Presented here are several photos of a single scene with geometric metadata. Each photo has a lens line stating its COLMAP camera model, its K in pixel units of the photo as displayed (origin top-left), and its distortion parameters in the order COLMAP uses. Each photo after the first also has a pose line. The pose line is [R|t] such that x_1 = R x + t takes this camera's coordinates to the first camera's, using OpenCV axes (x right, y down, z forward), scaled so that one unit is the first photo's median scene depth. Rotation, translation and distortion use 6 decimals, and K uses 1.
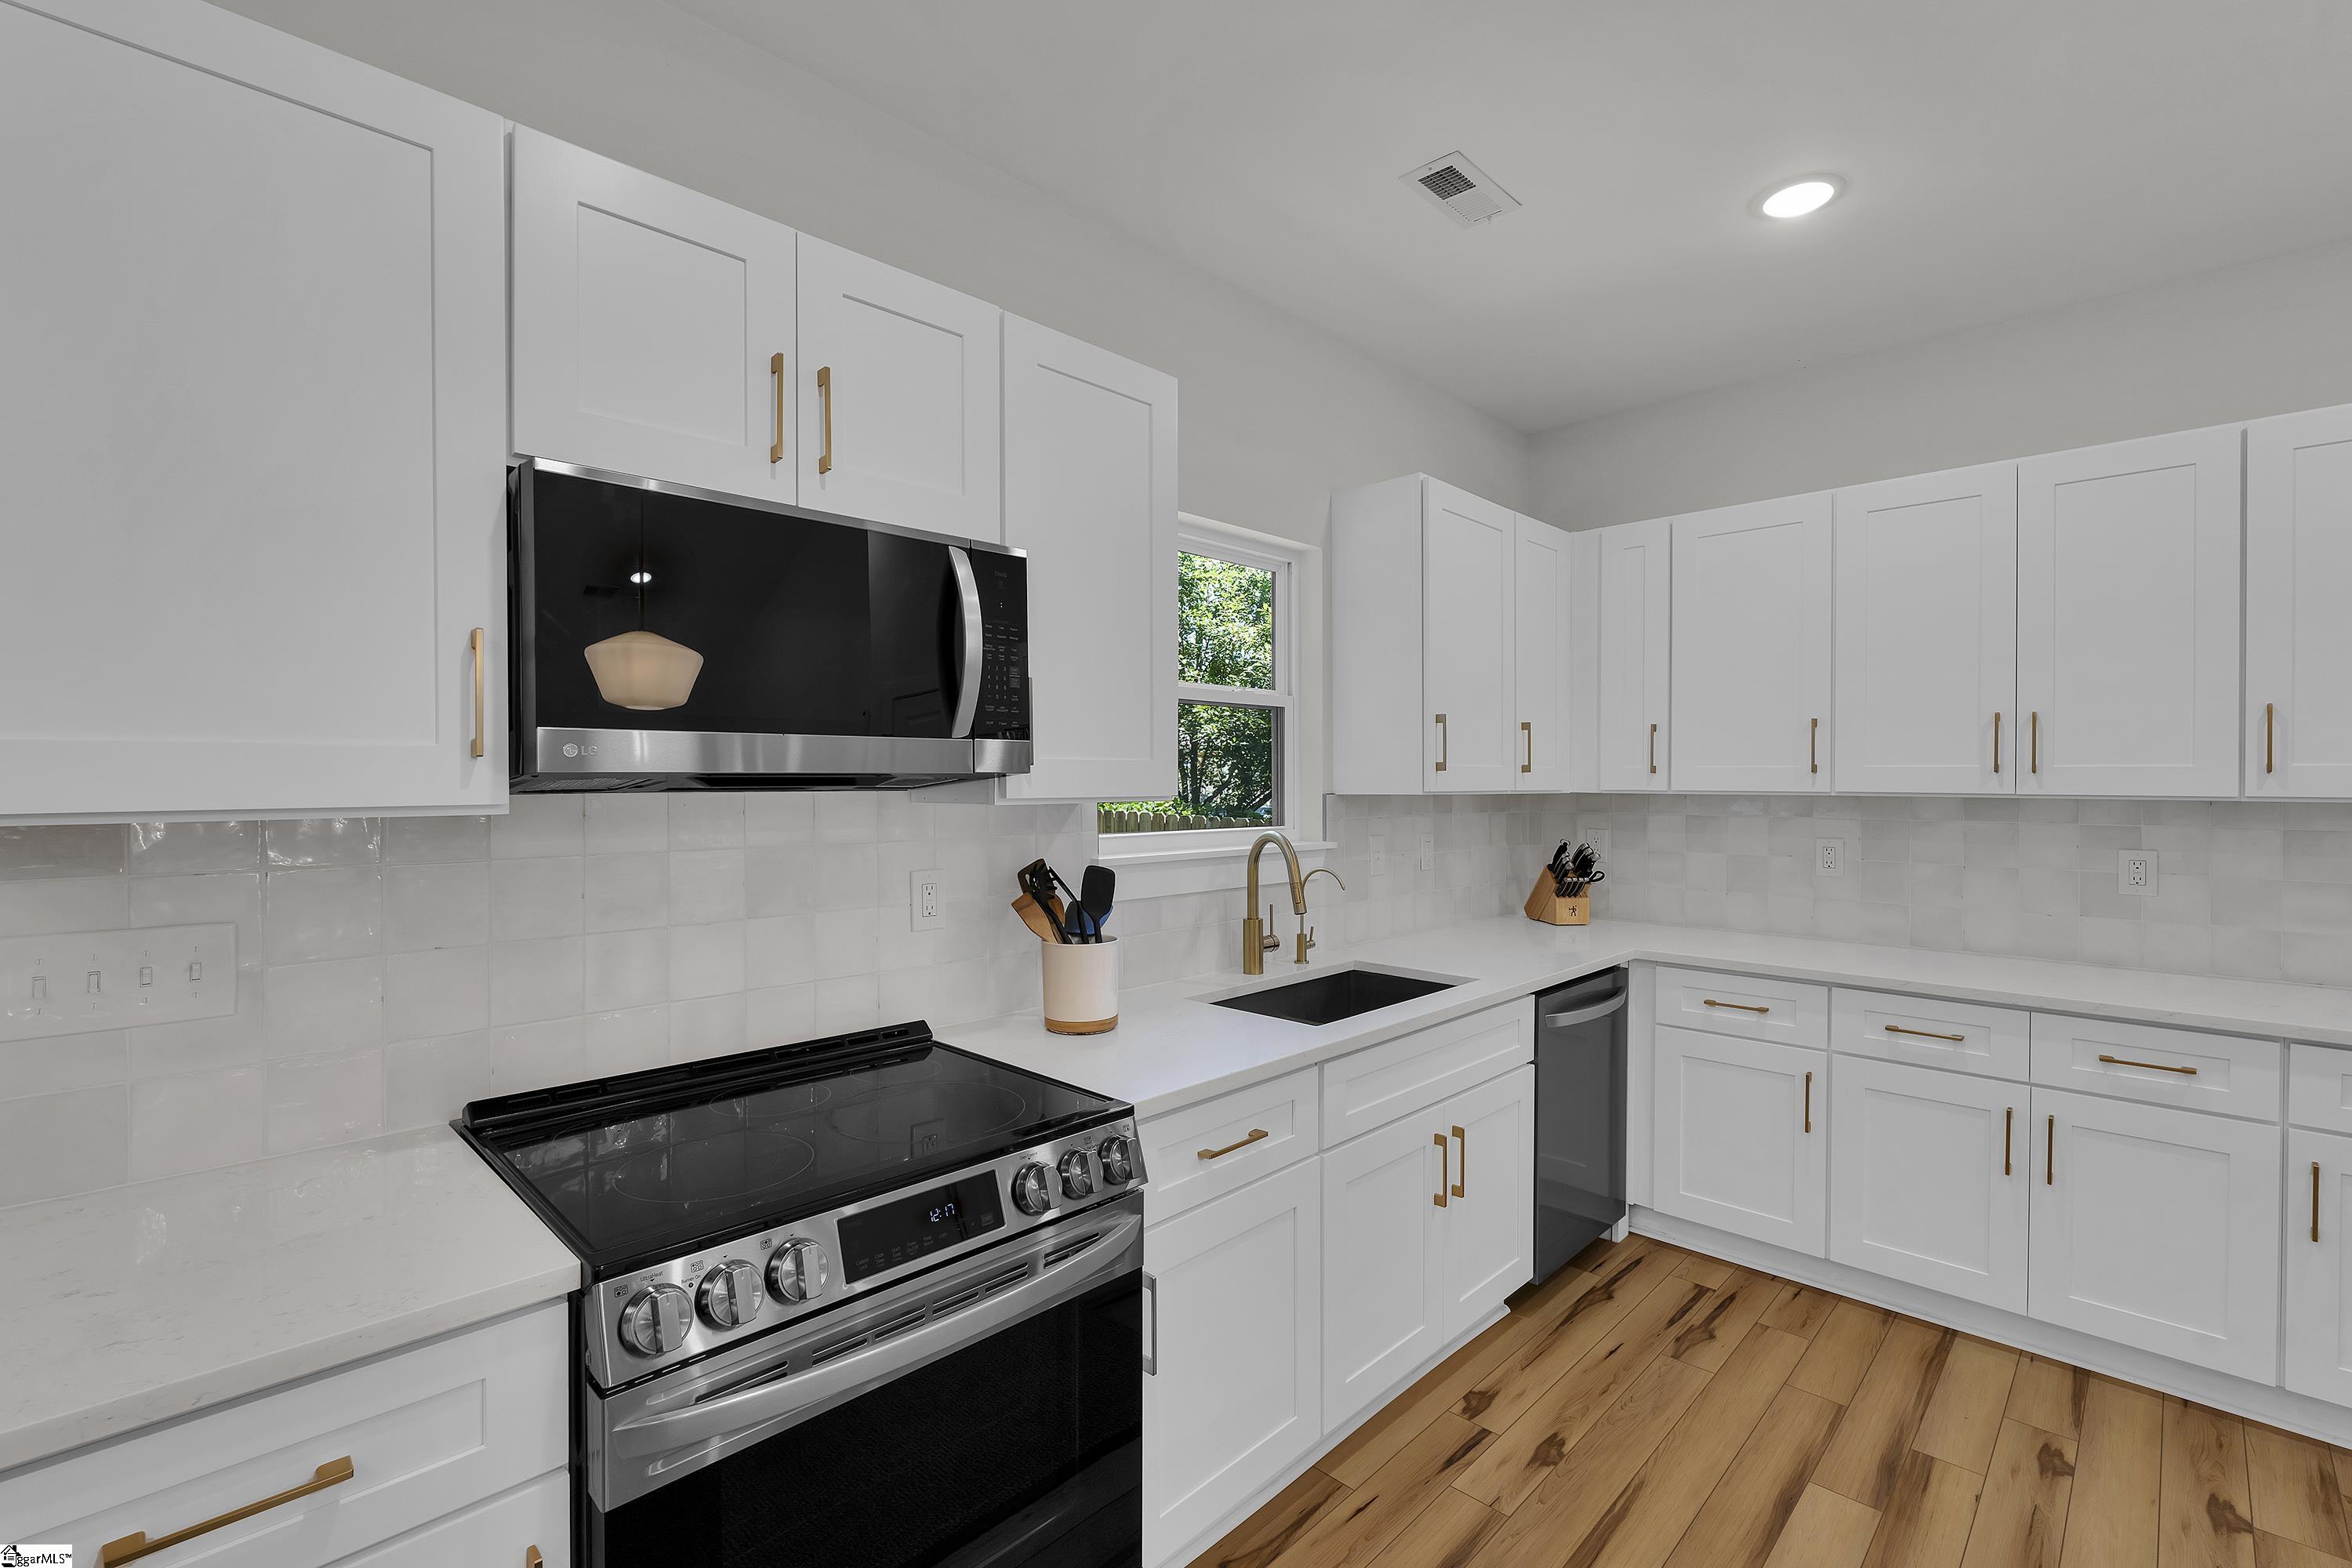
lens RADIAL K [[1019.7, 0, 1181.0], [0, 1019.7, 790.6], [0, 0, 1]] dist [-0.001084, -0.000073]
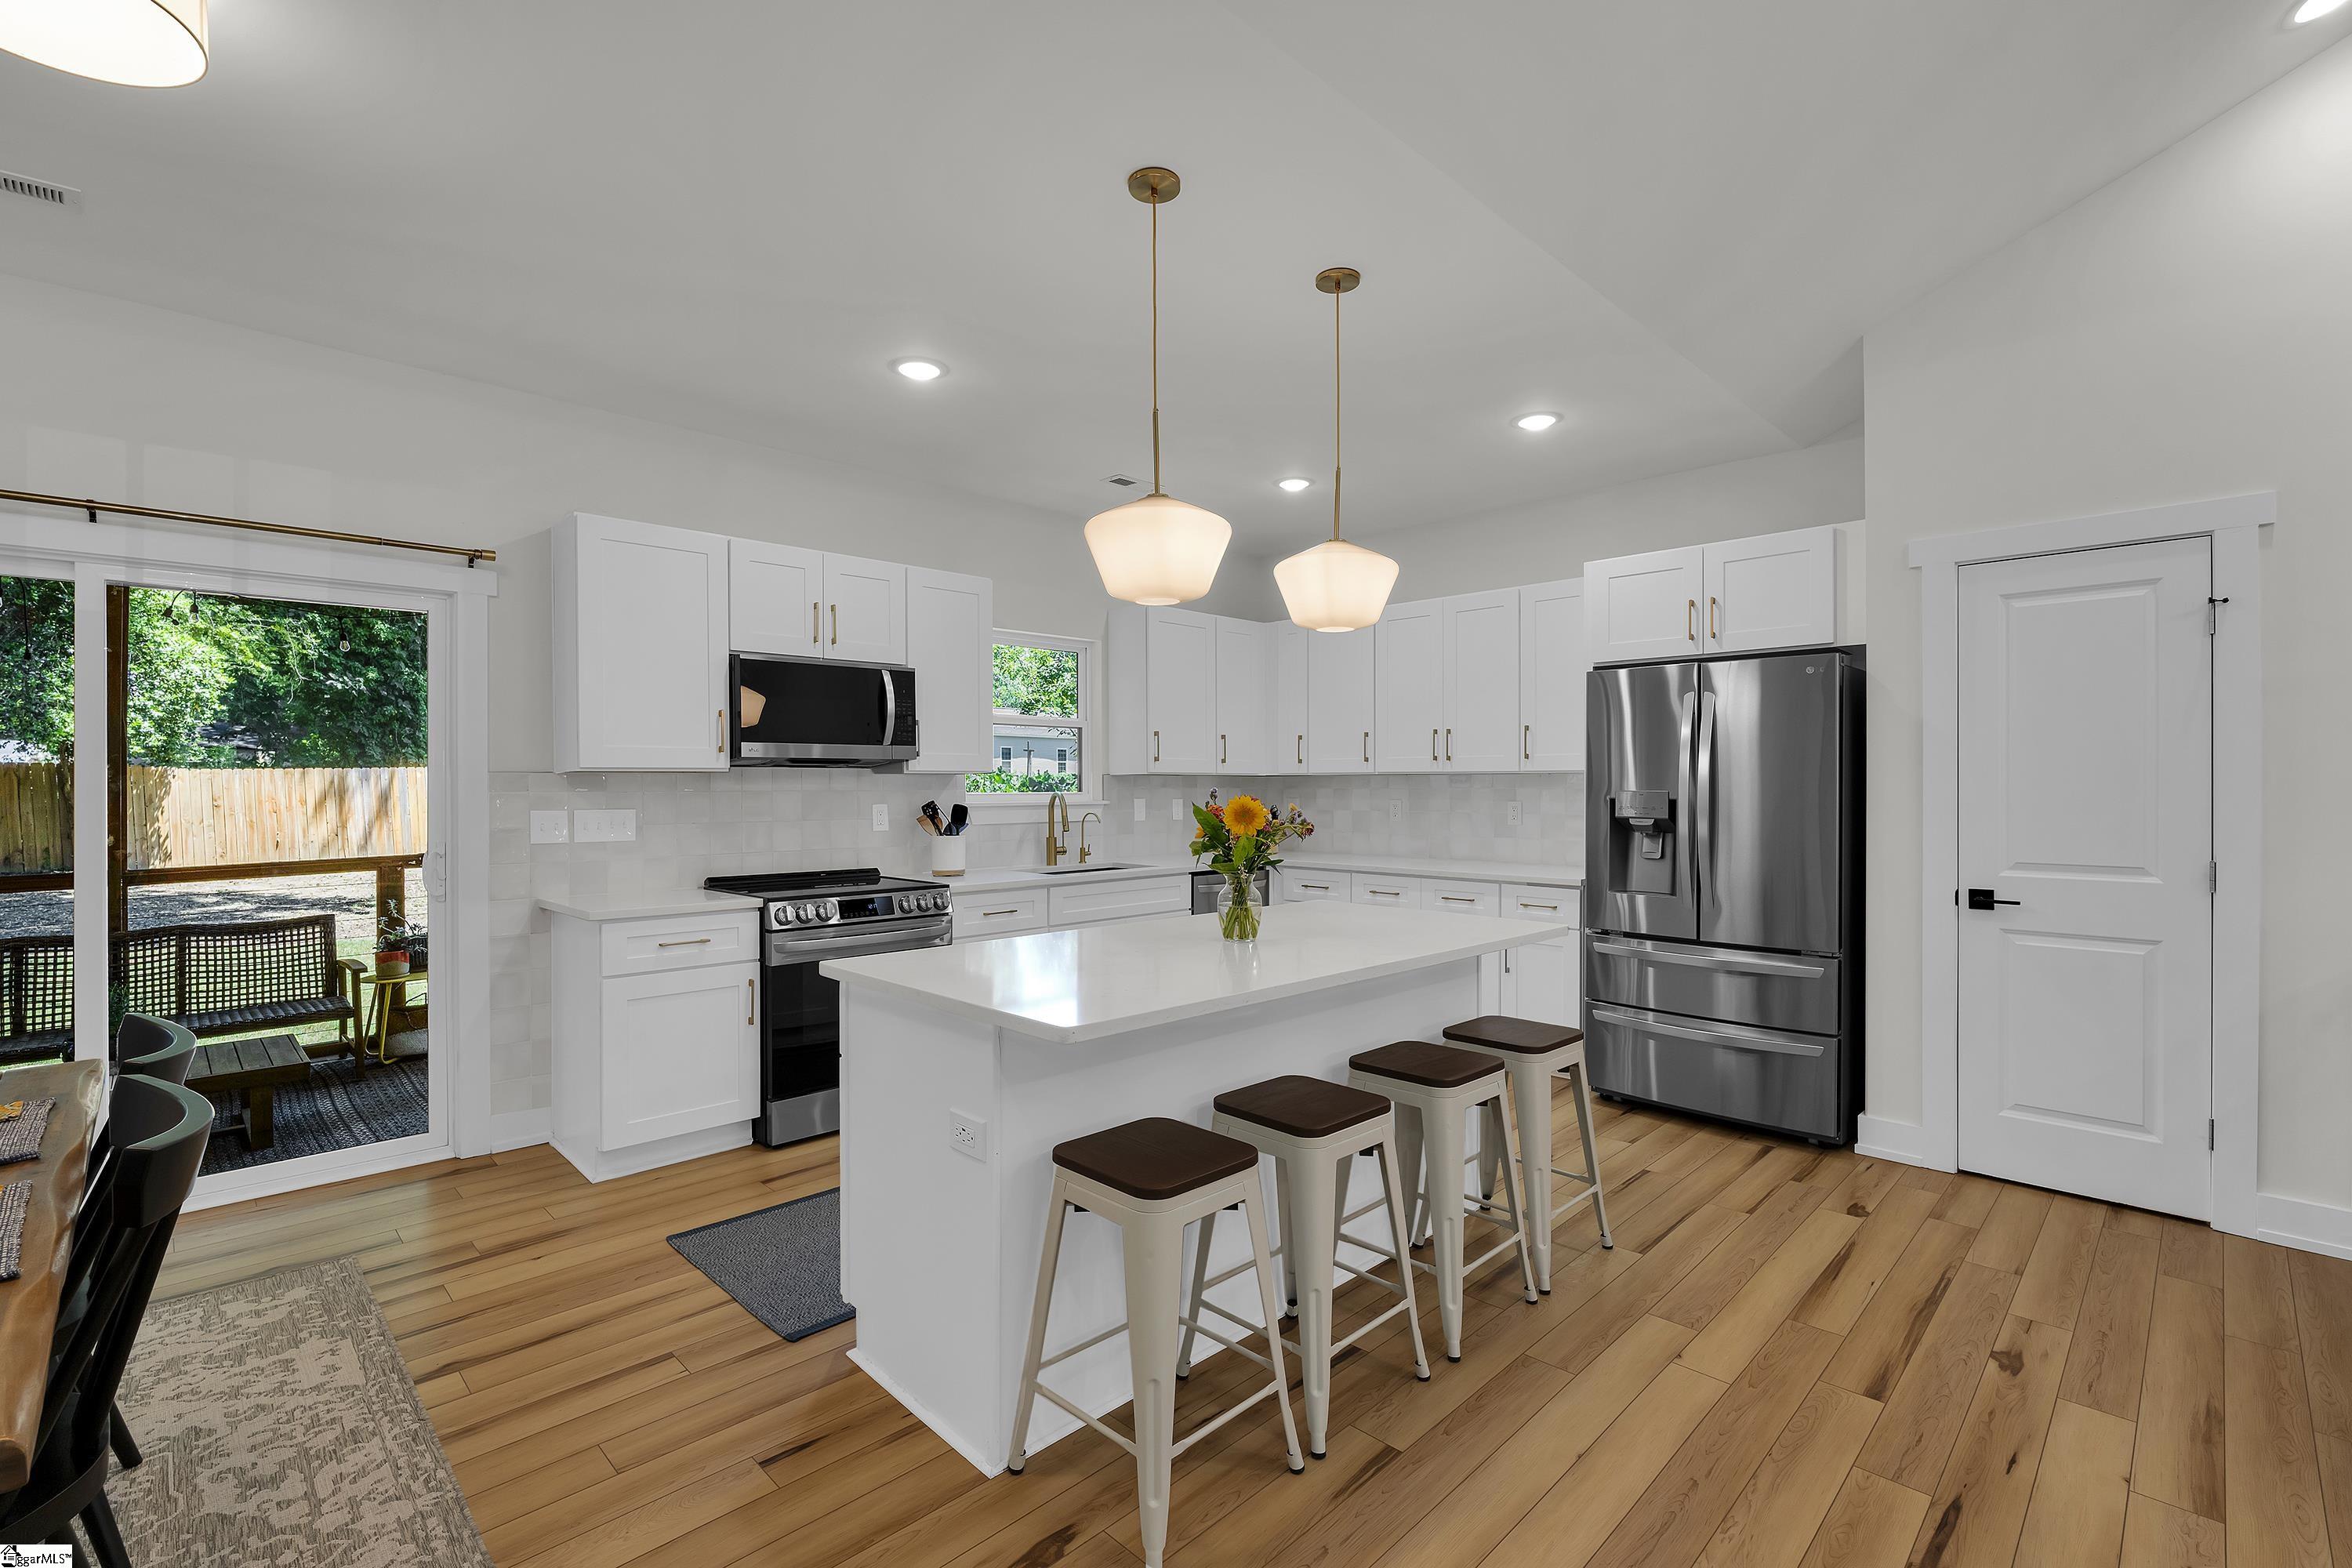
lens RADIAL K [[1067.1, 0, 1169.3], [0, 1067.1, 786.1], [0, 0, 1]] dist [-0.001968, 0.000125]
pose [[0.999531, -0.002220, -0.030527, 0.411839], [0.001825, 0.999914, -0.012964, 0.063167], [0.030553, 0.012903, 0.999450, -1.179834]]
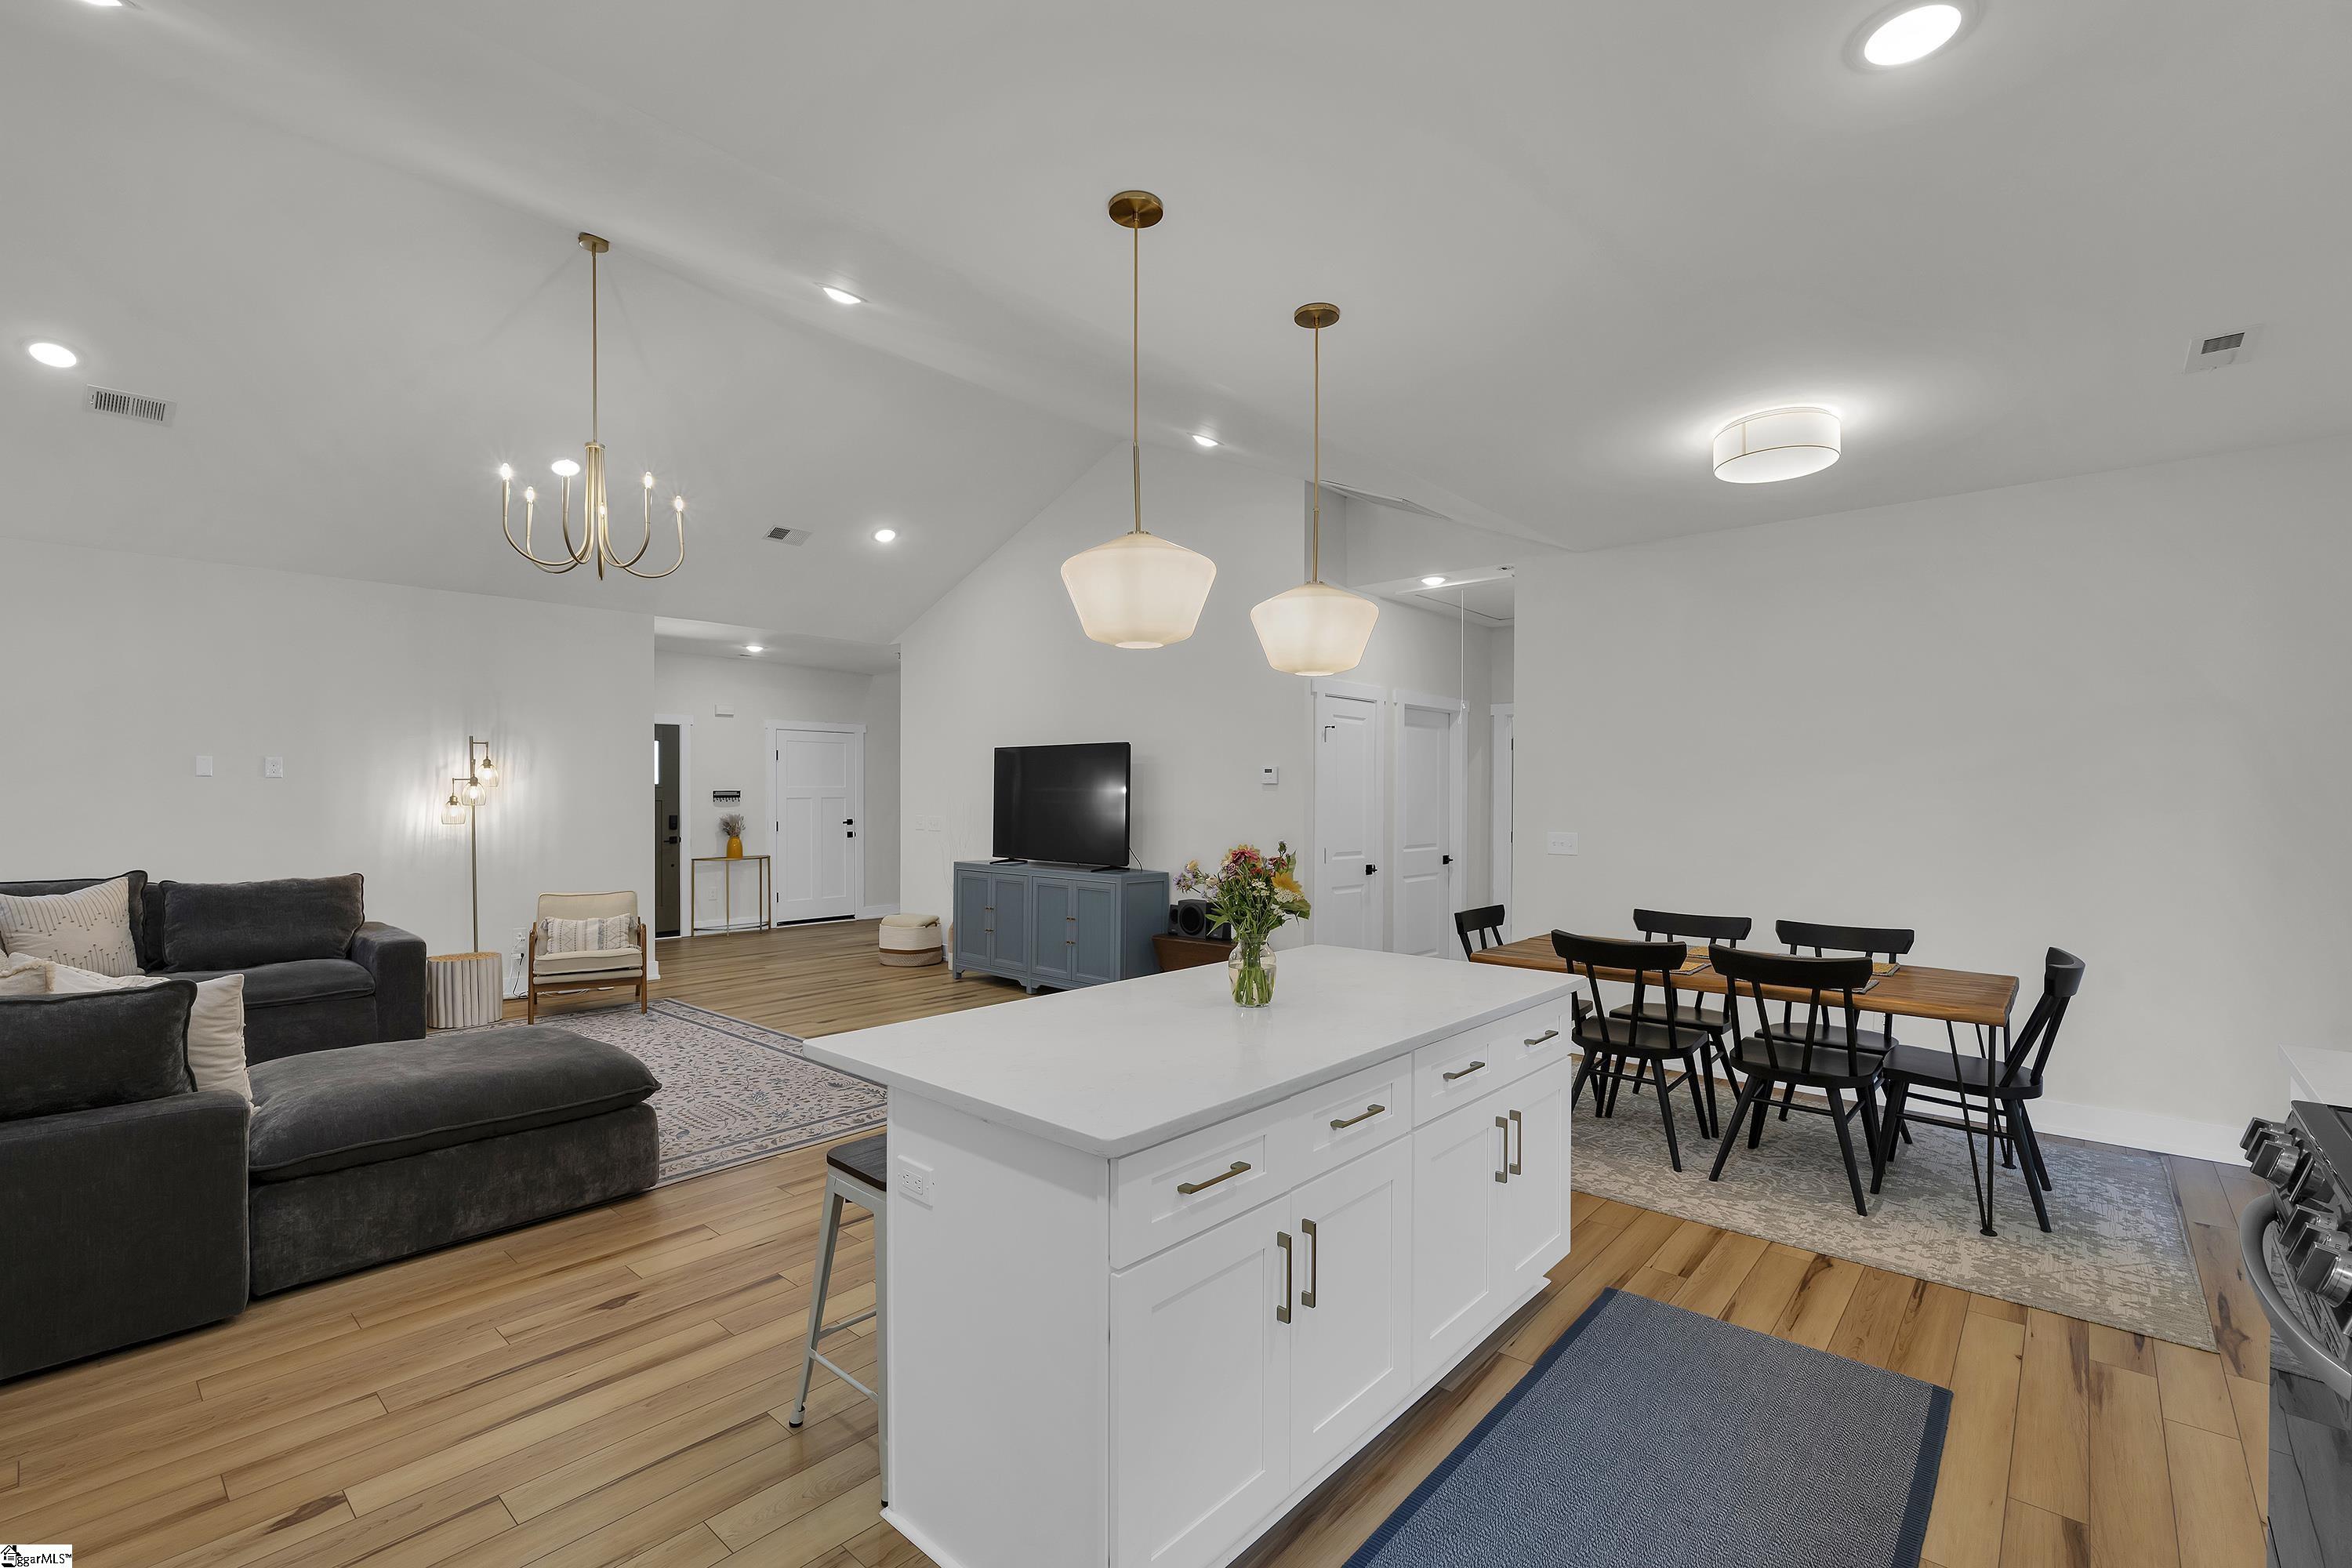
lens RADIAL K [[996.5, 0, 1188.5], [0, 996.5, 787.9], [0, 0, 1]] dist [-0.014077, 0.000206]
pose [[-0.999161, -0.000405, -0.040960, 0.560666], [-0.000728, 0.999969, 0.007880, -0.016605], [0.040956, 0.007903, -0.999130, 1.105279]]
